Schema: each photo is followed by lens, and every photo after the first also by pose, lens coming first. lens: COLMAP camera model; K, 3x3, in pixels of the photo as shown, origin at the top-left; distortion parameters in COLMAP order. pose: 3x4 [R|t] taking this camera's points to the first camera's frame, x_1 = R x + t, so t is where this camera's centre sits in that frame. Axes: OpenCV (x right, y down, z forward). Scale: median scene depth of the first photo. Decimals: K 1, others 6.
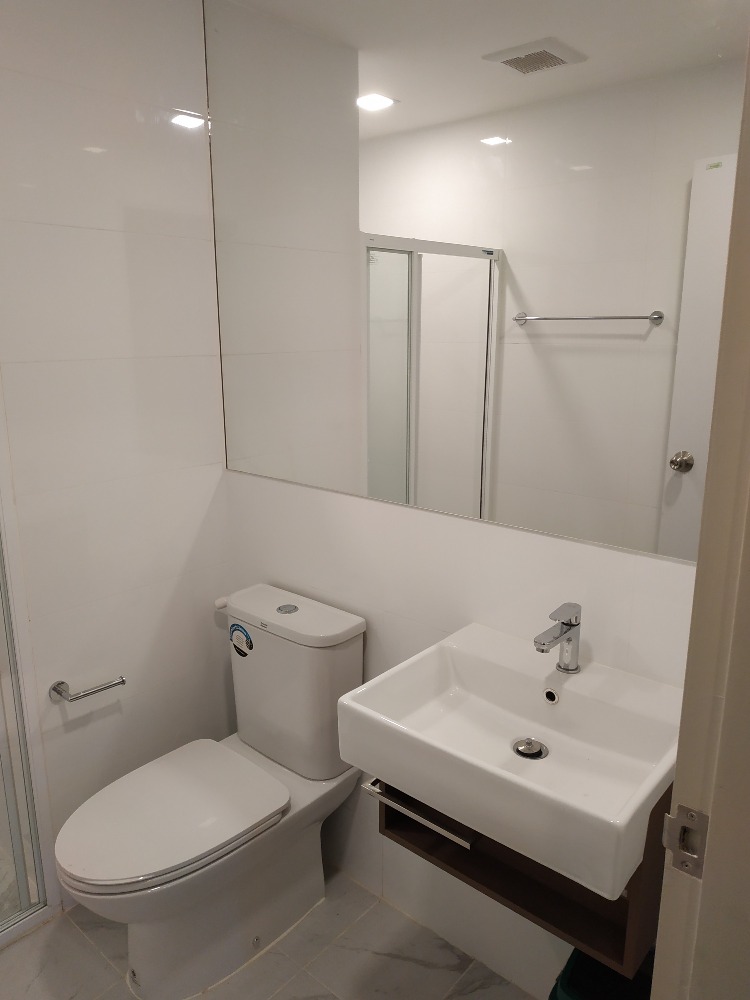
lens RADIAL K [[726.6, 0, 367.6], [0, 726.6, 491.3], [0, 0, 1]] dist [0.003213, -0.027398]
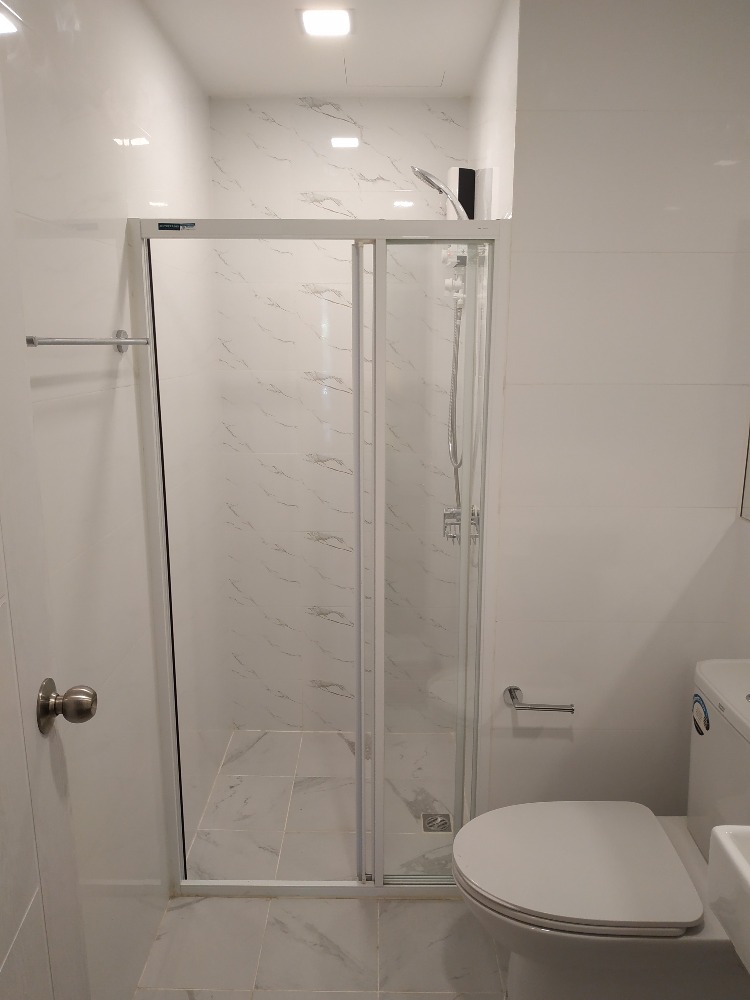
lens RADIAL K [[726.6, 0, 372.8], [0, 726.6, 509.5], [0, 0, 1]] dist [0.003213, -0.027398]
pose [[0.658240, 0.172708, -0.732729, 0.156998], [-0.173808, 0.981897, 0.075300, -0.030015], [0.732469, 0.077789, 0.676341, 0.122952]]
